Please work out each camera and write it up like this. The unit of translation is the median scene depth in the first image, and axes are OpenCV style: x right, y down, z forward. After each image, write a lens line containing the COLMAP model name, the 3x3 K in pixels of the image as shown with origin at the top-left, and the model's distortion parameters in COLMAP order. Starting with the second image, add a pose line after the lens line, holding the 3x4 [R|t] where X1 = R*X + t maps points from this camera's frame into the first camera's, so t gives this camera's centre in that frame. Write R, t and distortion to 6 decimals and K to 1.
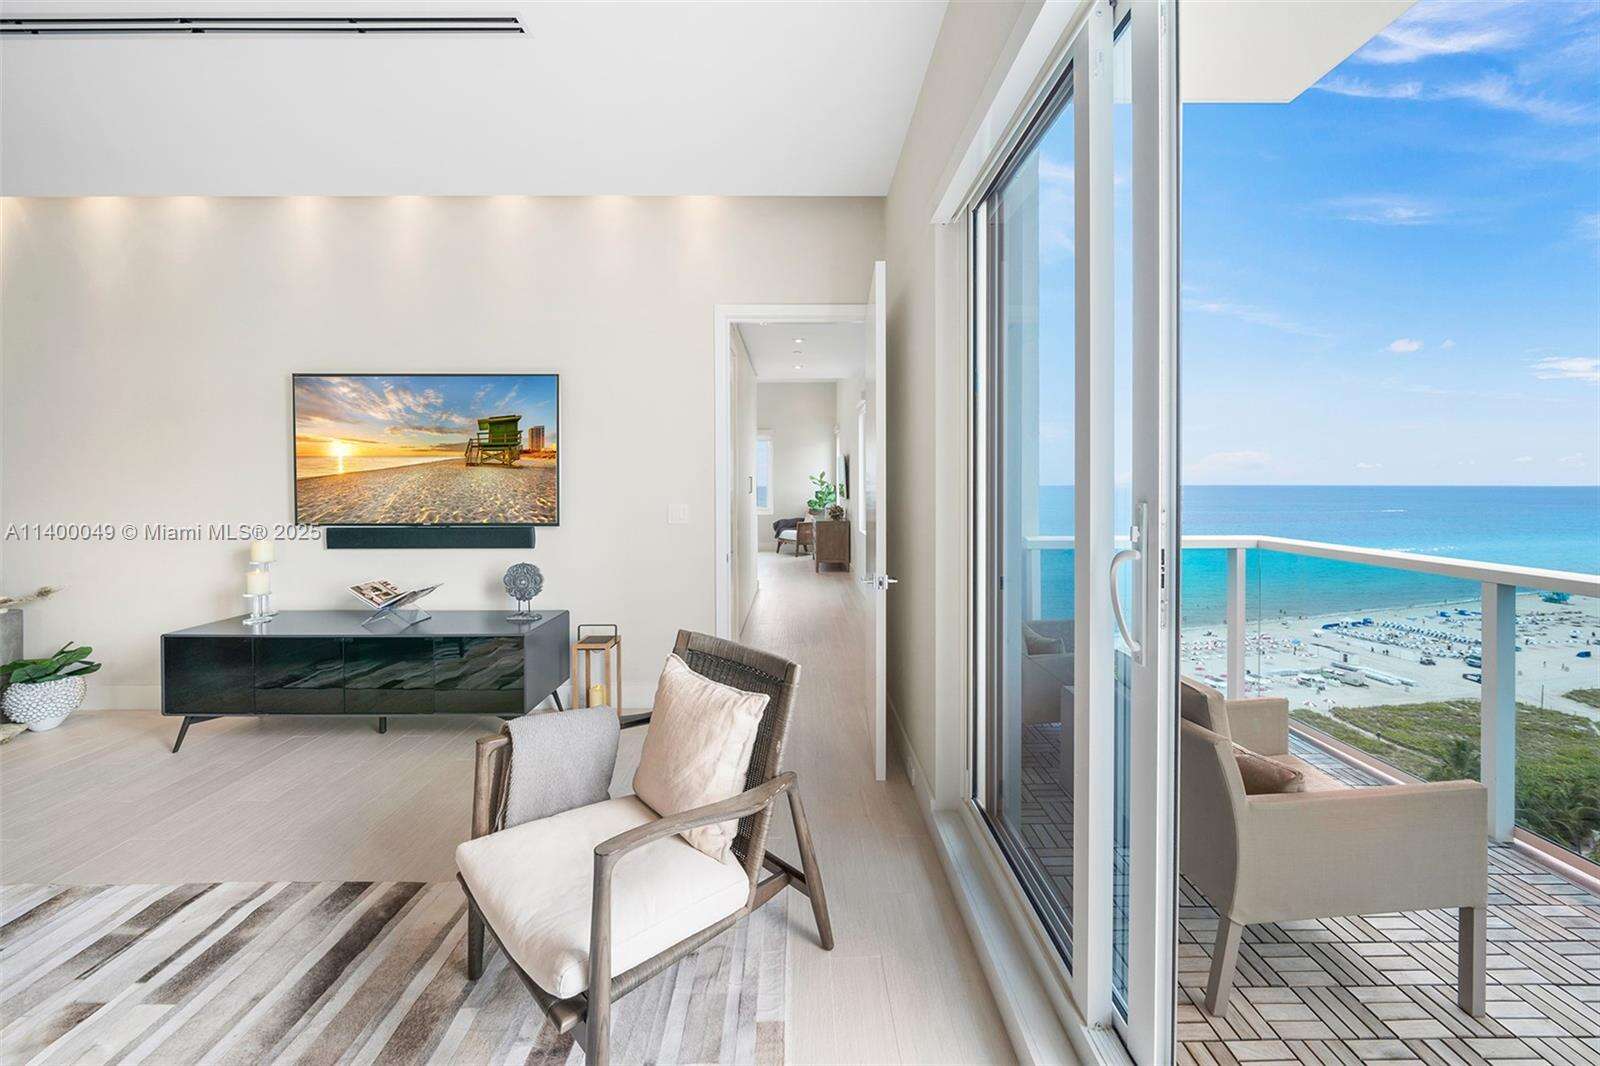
lens RADIAL K [[574.6, 0, 800.5], [0, 574.6, 529.6], [0, 0, 1]] dist [-0.002716, -0.000207]
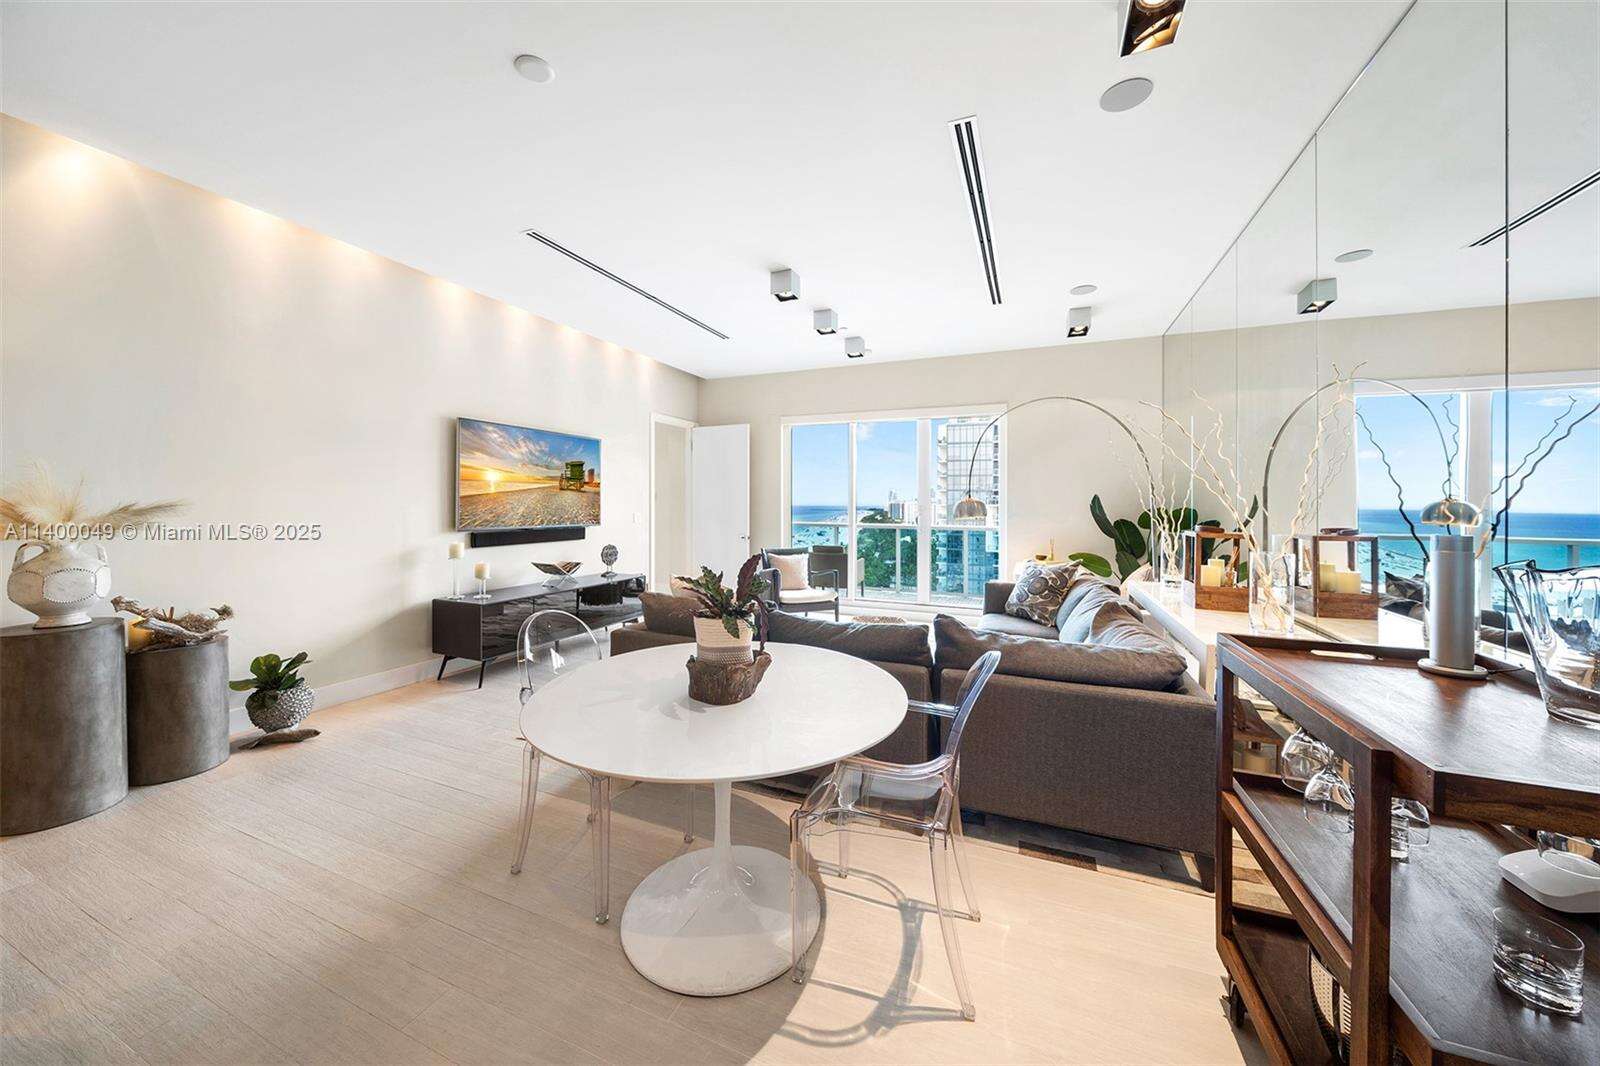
lens RADIAL K [[574.6, 0, 794.5], [0, 574.6, 517.6], [0, 0, 1]] dist [-0.002716, -0.000207]
pose [[0.408442, -0.013448, 0.912685, -1.813217], [0.009106, 0.999902, 0.010658, -0.043296], [-0.912739, 0.003958, 0.408524, -0.287998]]
